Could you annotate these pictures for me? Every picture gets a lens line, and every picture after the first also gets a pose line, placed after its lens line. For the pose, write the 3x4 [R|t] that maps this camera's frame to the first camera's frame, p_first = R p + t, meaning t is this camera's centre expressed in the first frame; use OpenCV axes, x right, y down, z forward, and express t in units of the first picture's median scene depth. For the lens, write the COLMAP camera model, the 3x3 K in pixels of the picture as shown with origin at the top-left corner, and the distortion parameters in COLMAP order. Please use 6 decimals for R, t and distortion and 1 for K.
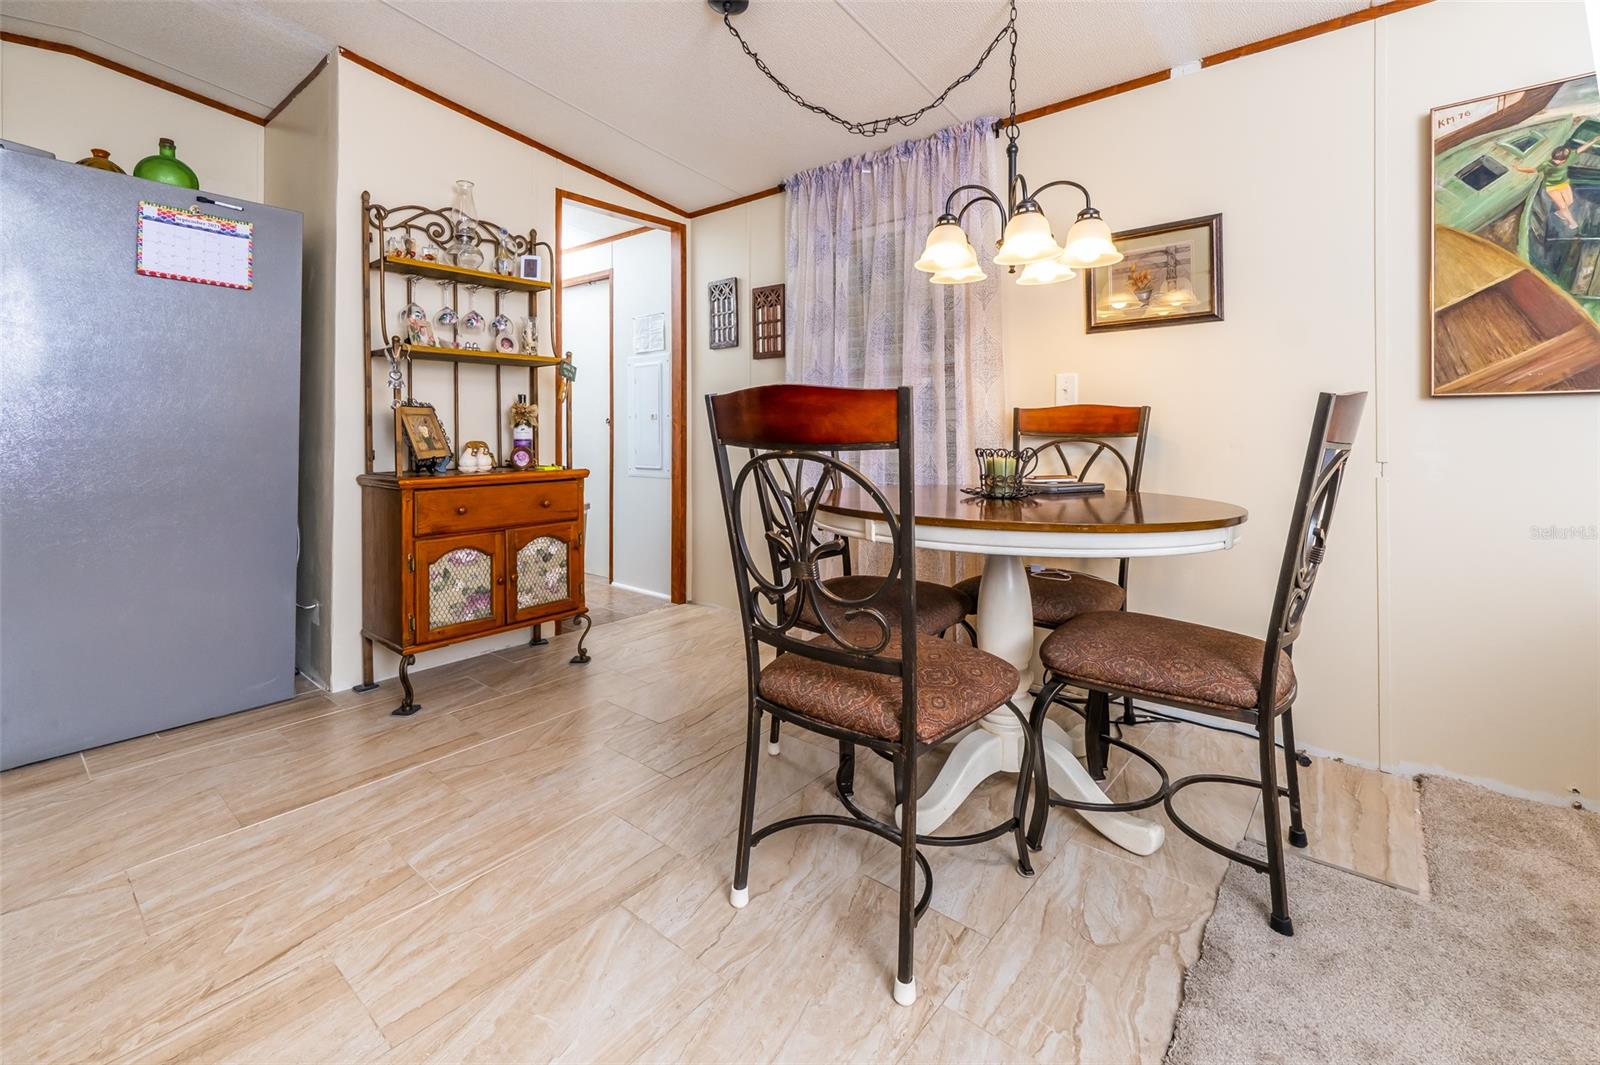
lens RADIAL K [[691.8, 0, 803.6], [0, 691.8, 431.2], [0, 0, 1]] dist [0.001056, -0.000448]
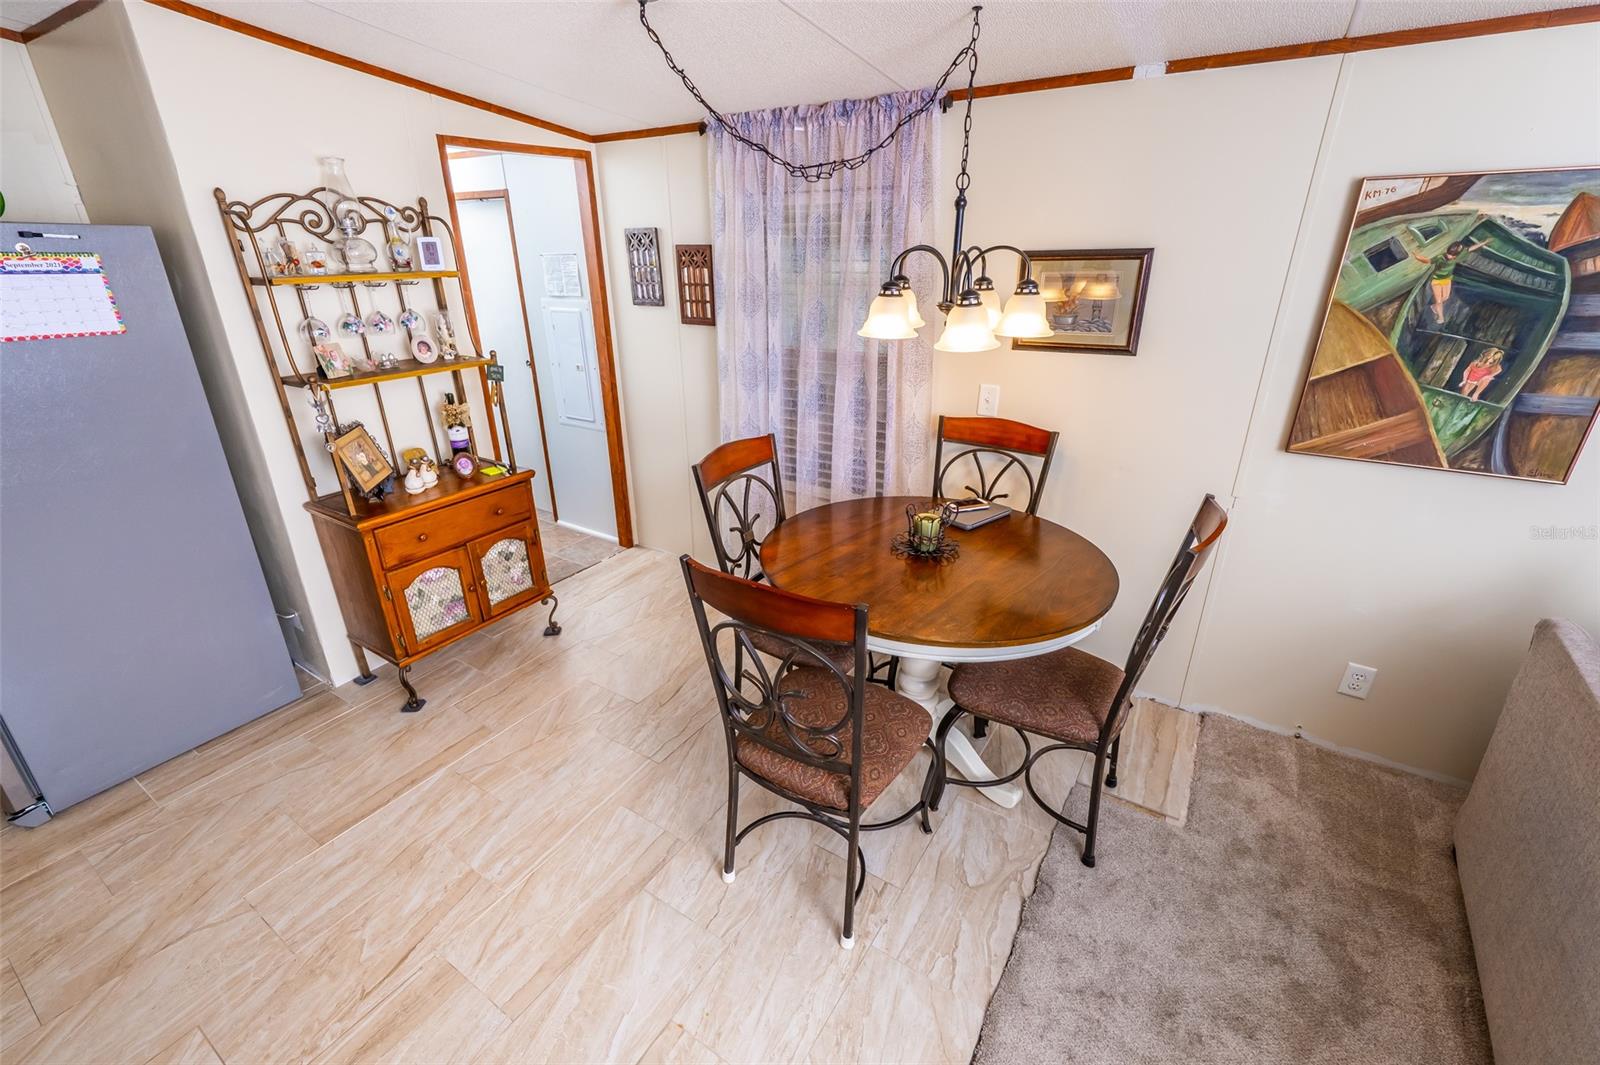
lens RADIAL K [[676.0, 0, 800.0], [0, 676.0, 532.5], [0, 0, 1]] dist [-0.000545, -0.000530]
pose [[0.992804, -0.048995, 0.109272, -0.046843], [0.002773, 0.921636, 0.388046, -0.367036], [-0.119722, -0.384951, 0.915139, -0.005968]]
